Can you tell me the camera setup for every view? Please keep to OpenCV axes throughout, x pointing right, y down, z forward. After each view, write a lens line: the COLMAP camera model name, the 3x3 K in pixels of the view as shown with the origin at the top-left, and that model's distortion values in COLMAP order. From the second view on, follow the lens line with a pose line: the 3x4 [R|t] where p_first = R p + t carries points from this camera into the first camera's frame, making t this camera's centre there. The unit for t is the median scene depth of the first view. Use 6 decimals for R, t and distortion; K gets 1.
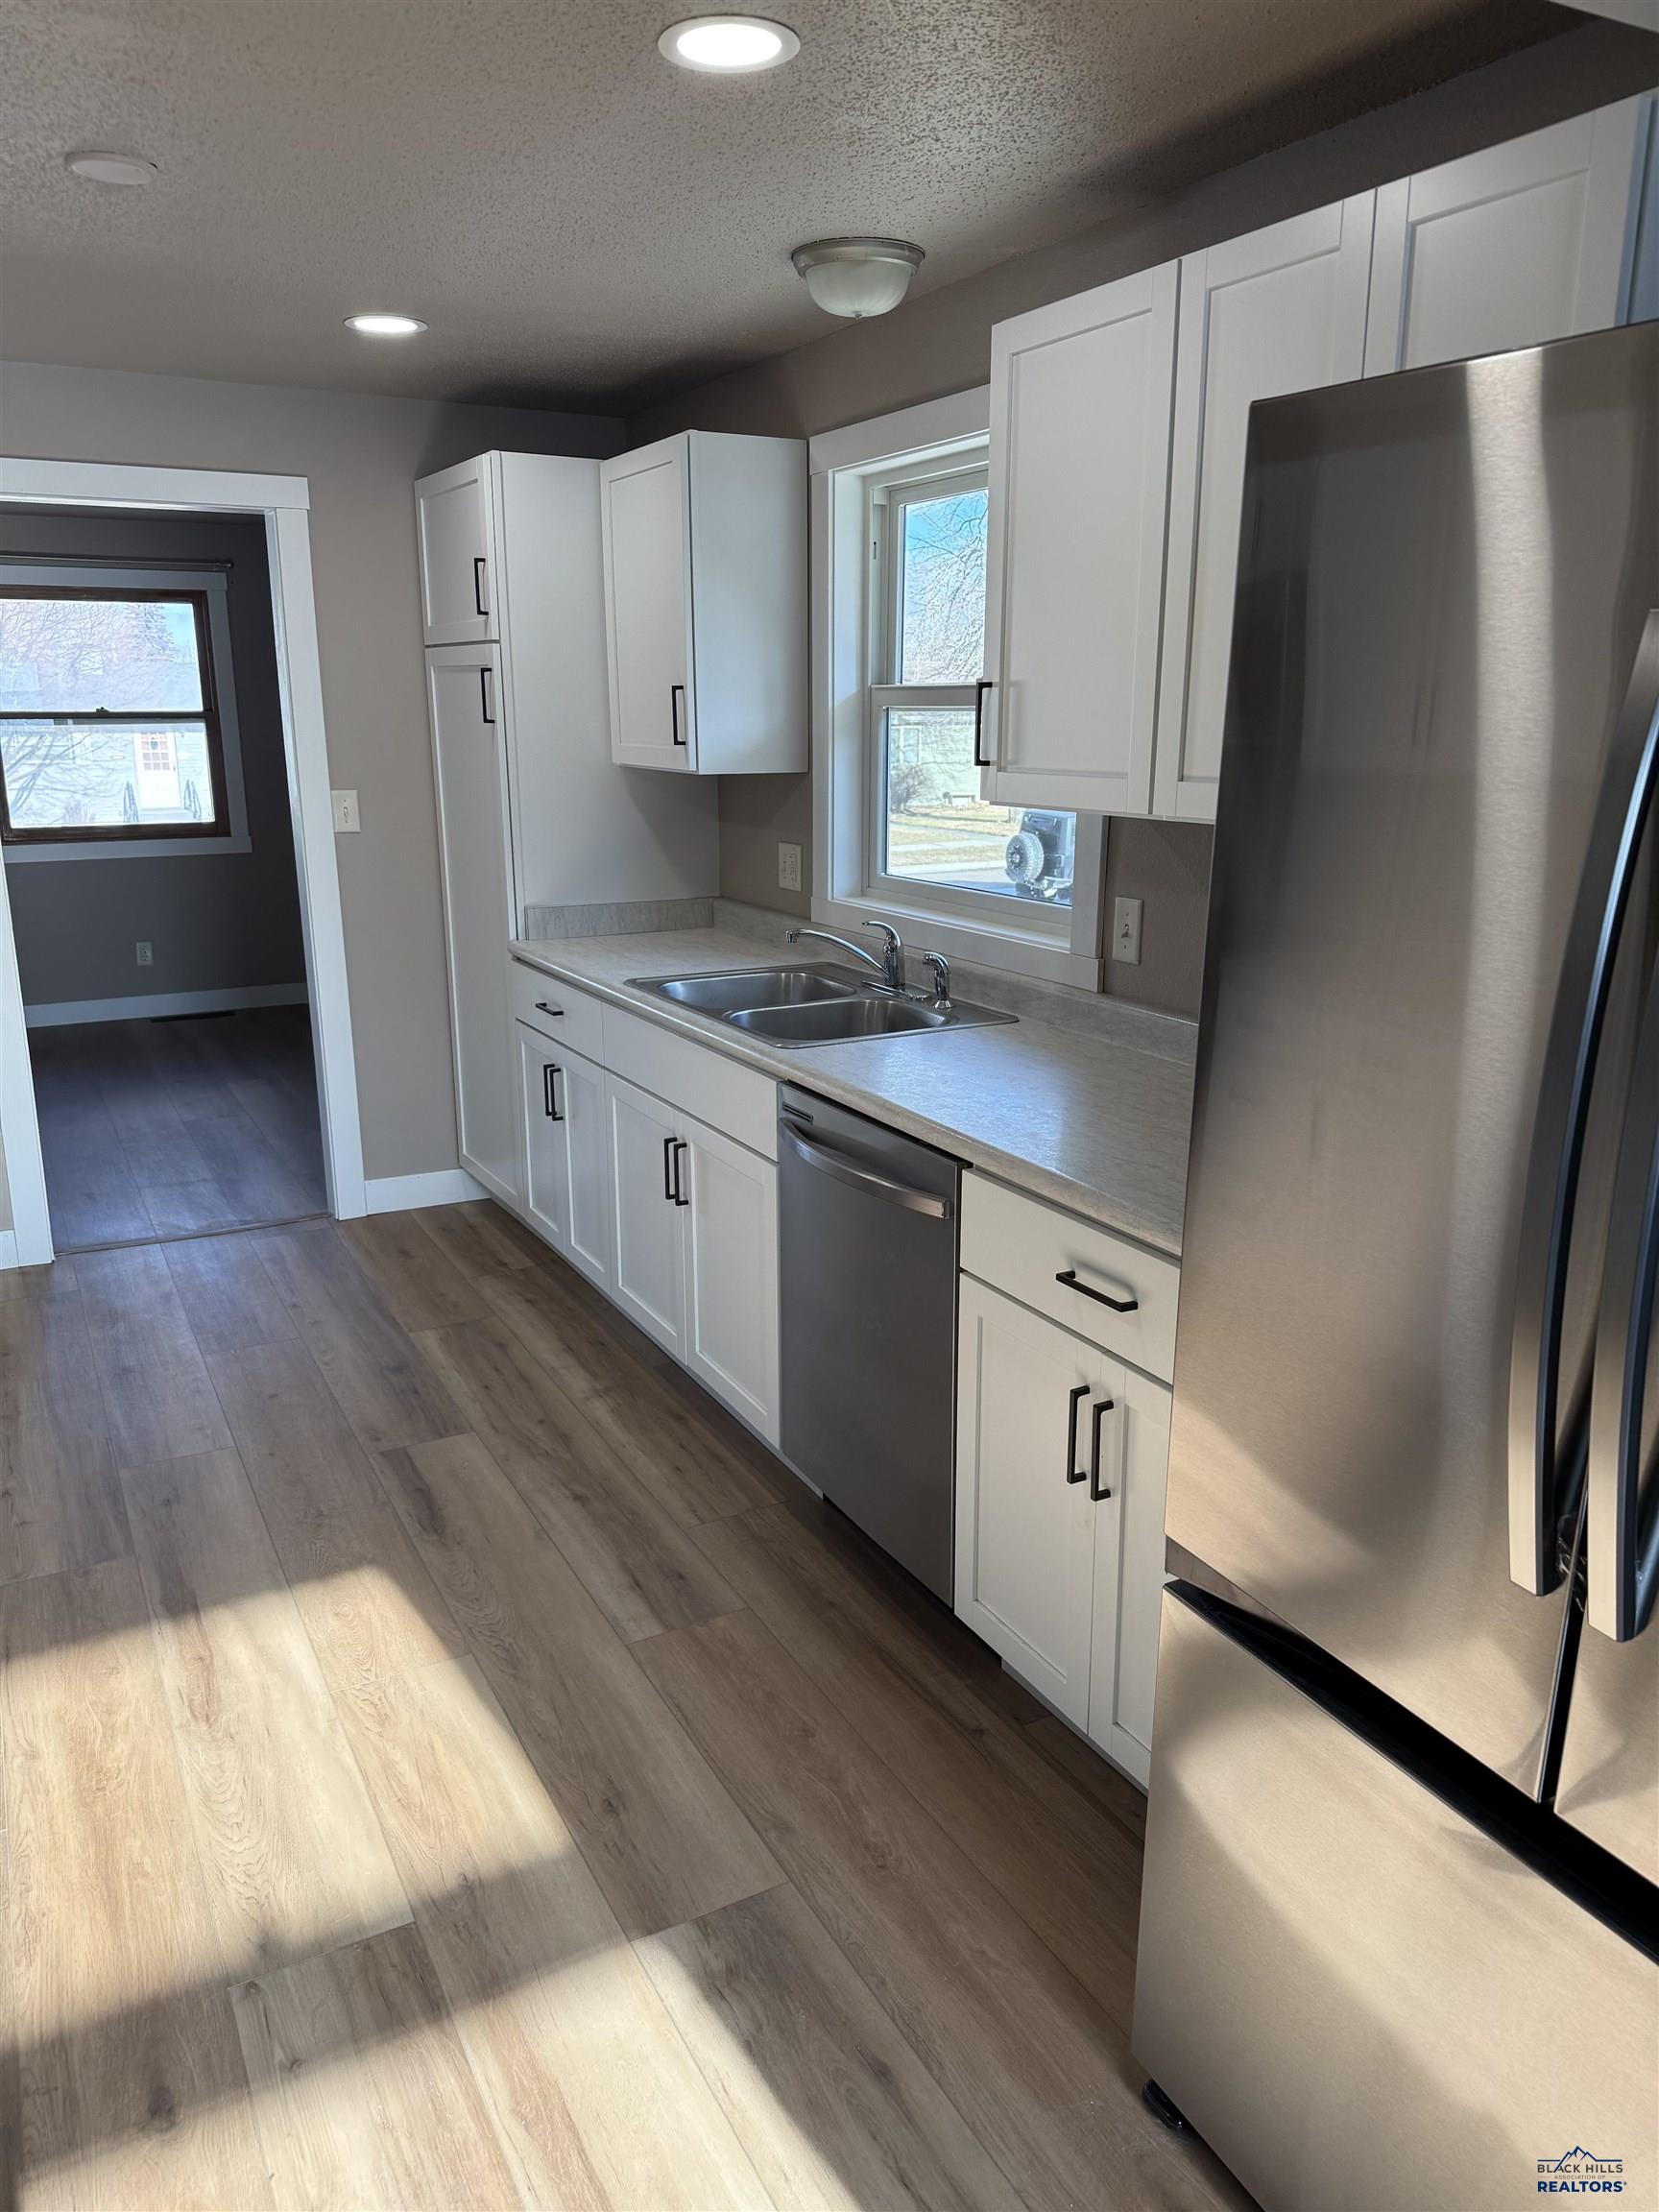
lens RADIAL K [[1556.3, 0, 829.5], [0, 1556.3, 1106.0], [0, 0, 1]] dist [0.044448, -0.107730]
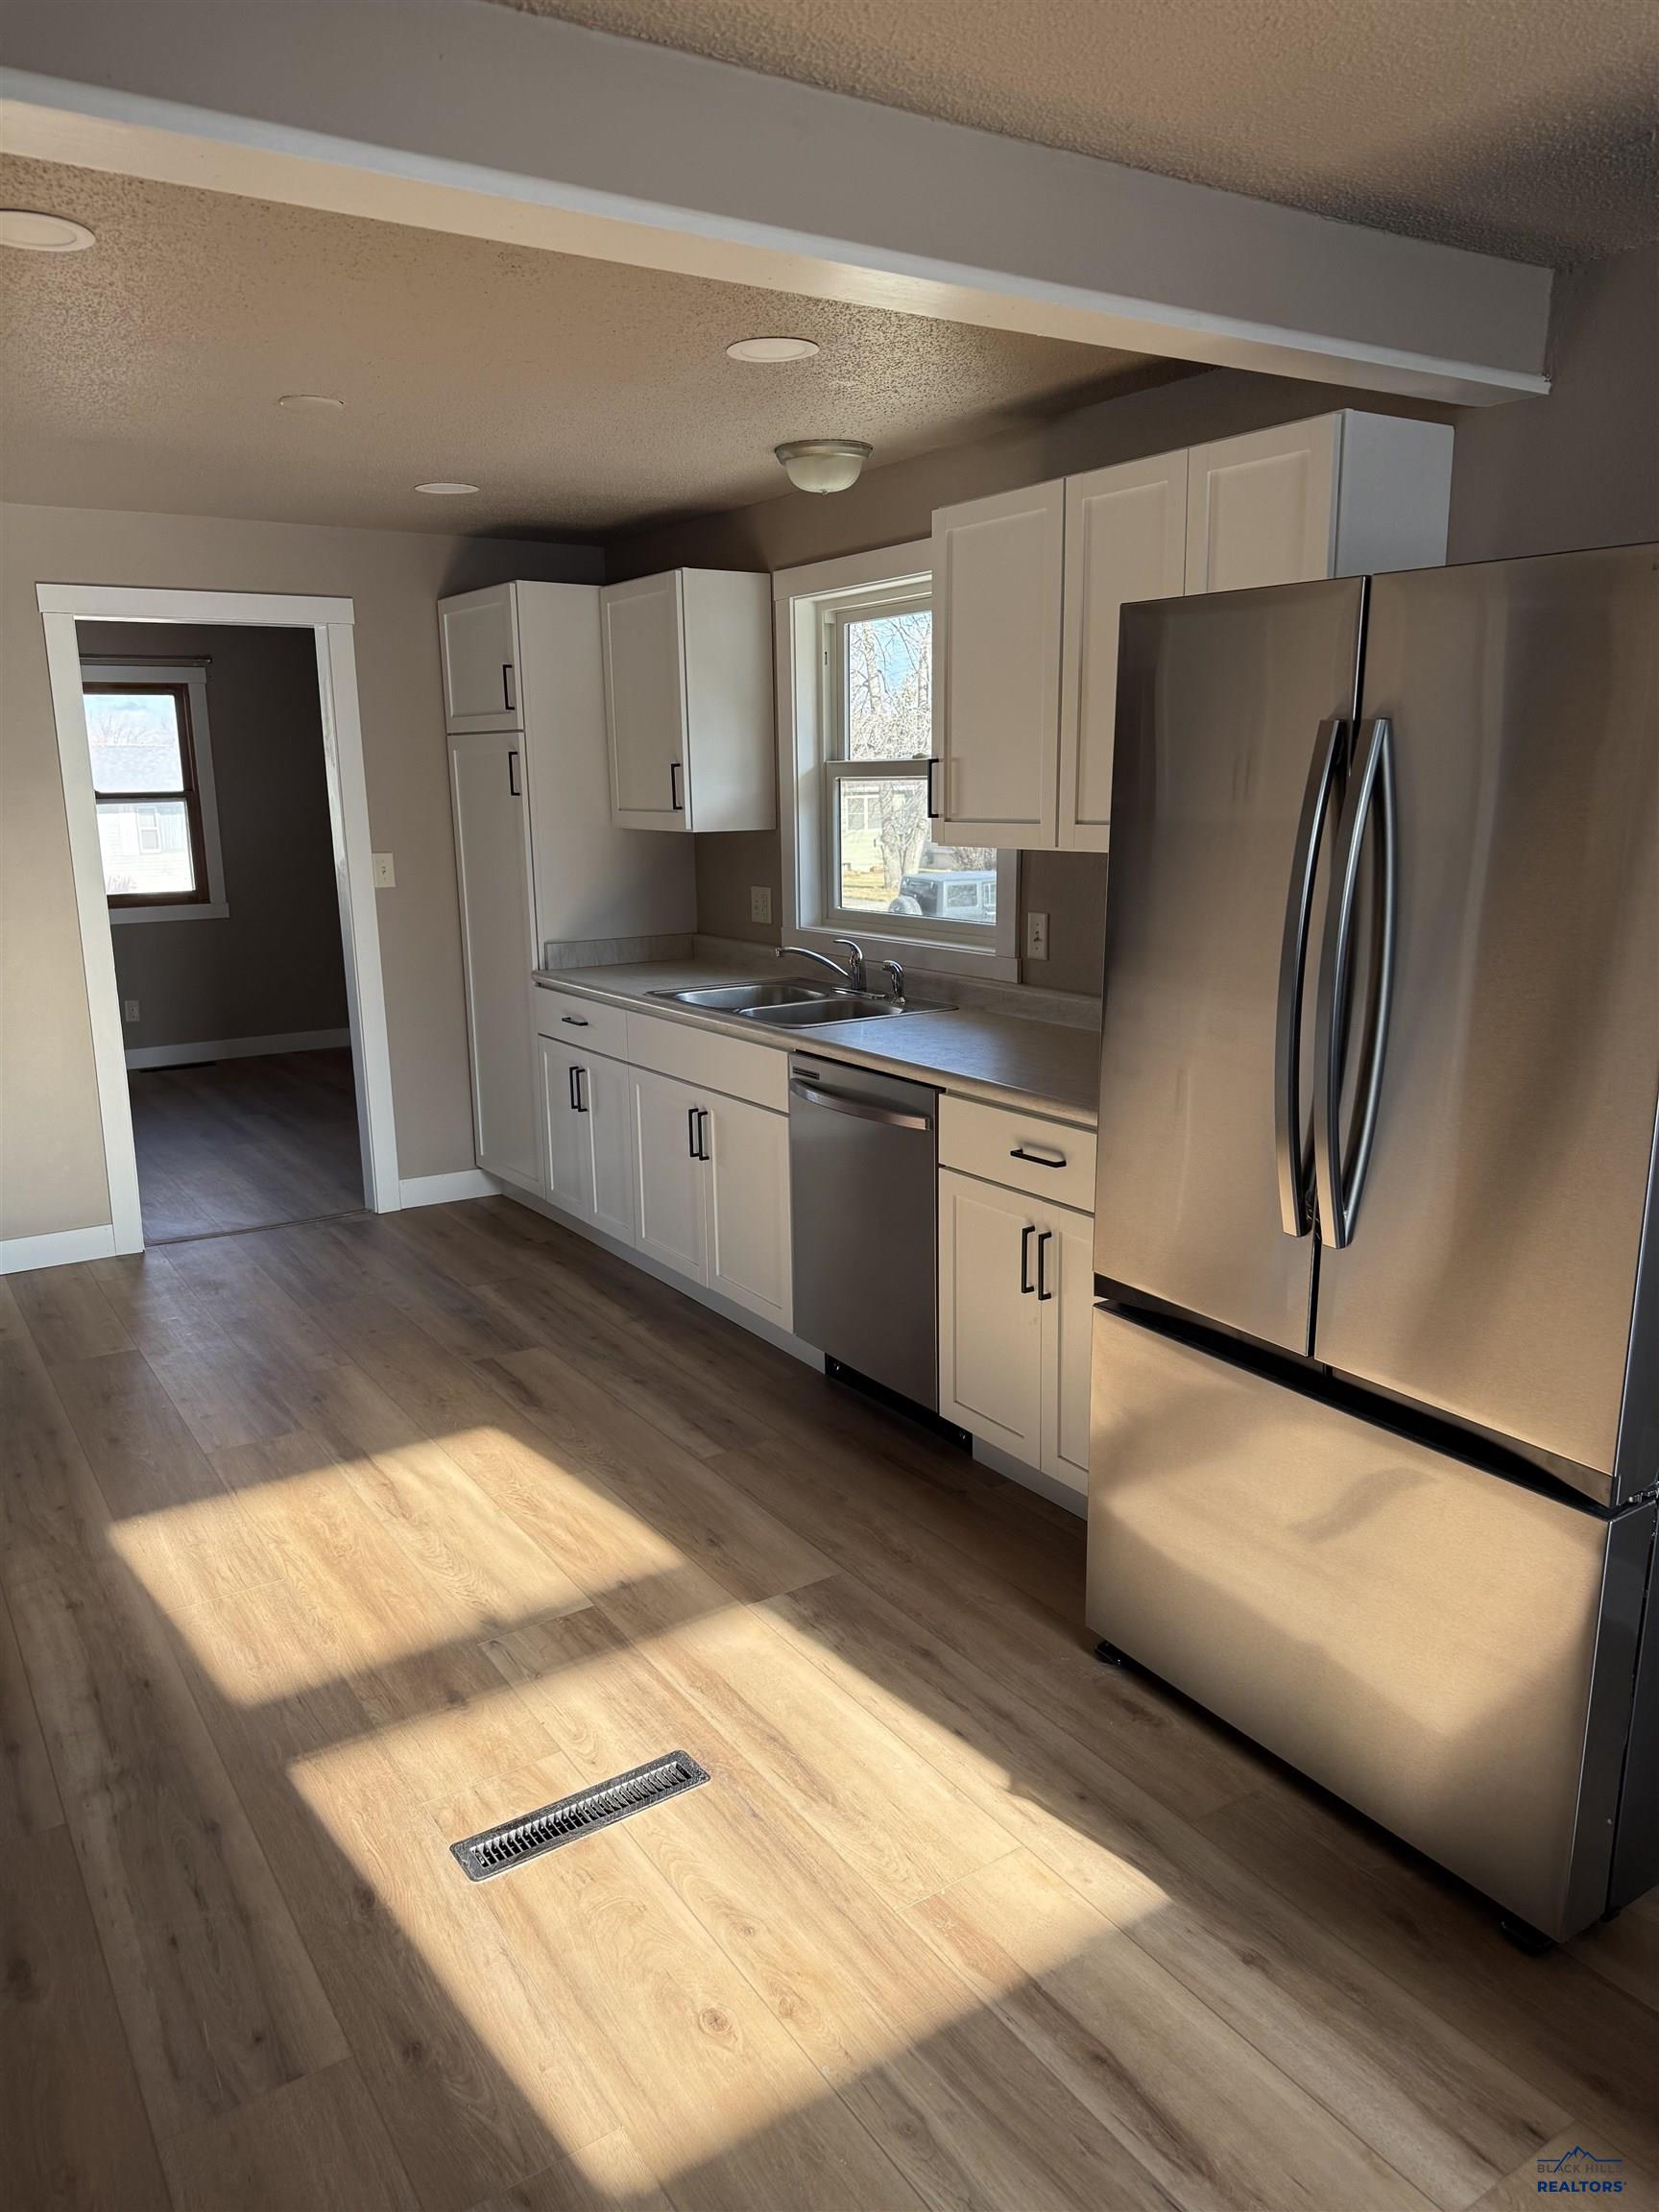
lens RADIAL K [[1556.3, 0, 829.5], [0, 1556.3, 1106.0], [0, 0, 1]] dist [0.044448, -0.107730]
pose [[0.996543, -0.030436, 0.077306, -0.099311], [0.033823, 0.998507, -0.042887, 0.086509], [-0.075885, 0.045354, 0.996085, -0.334696]]
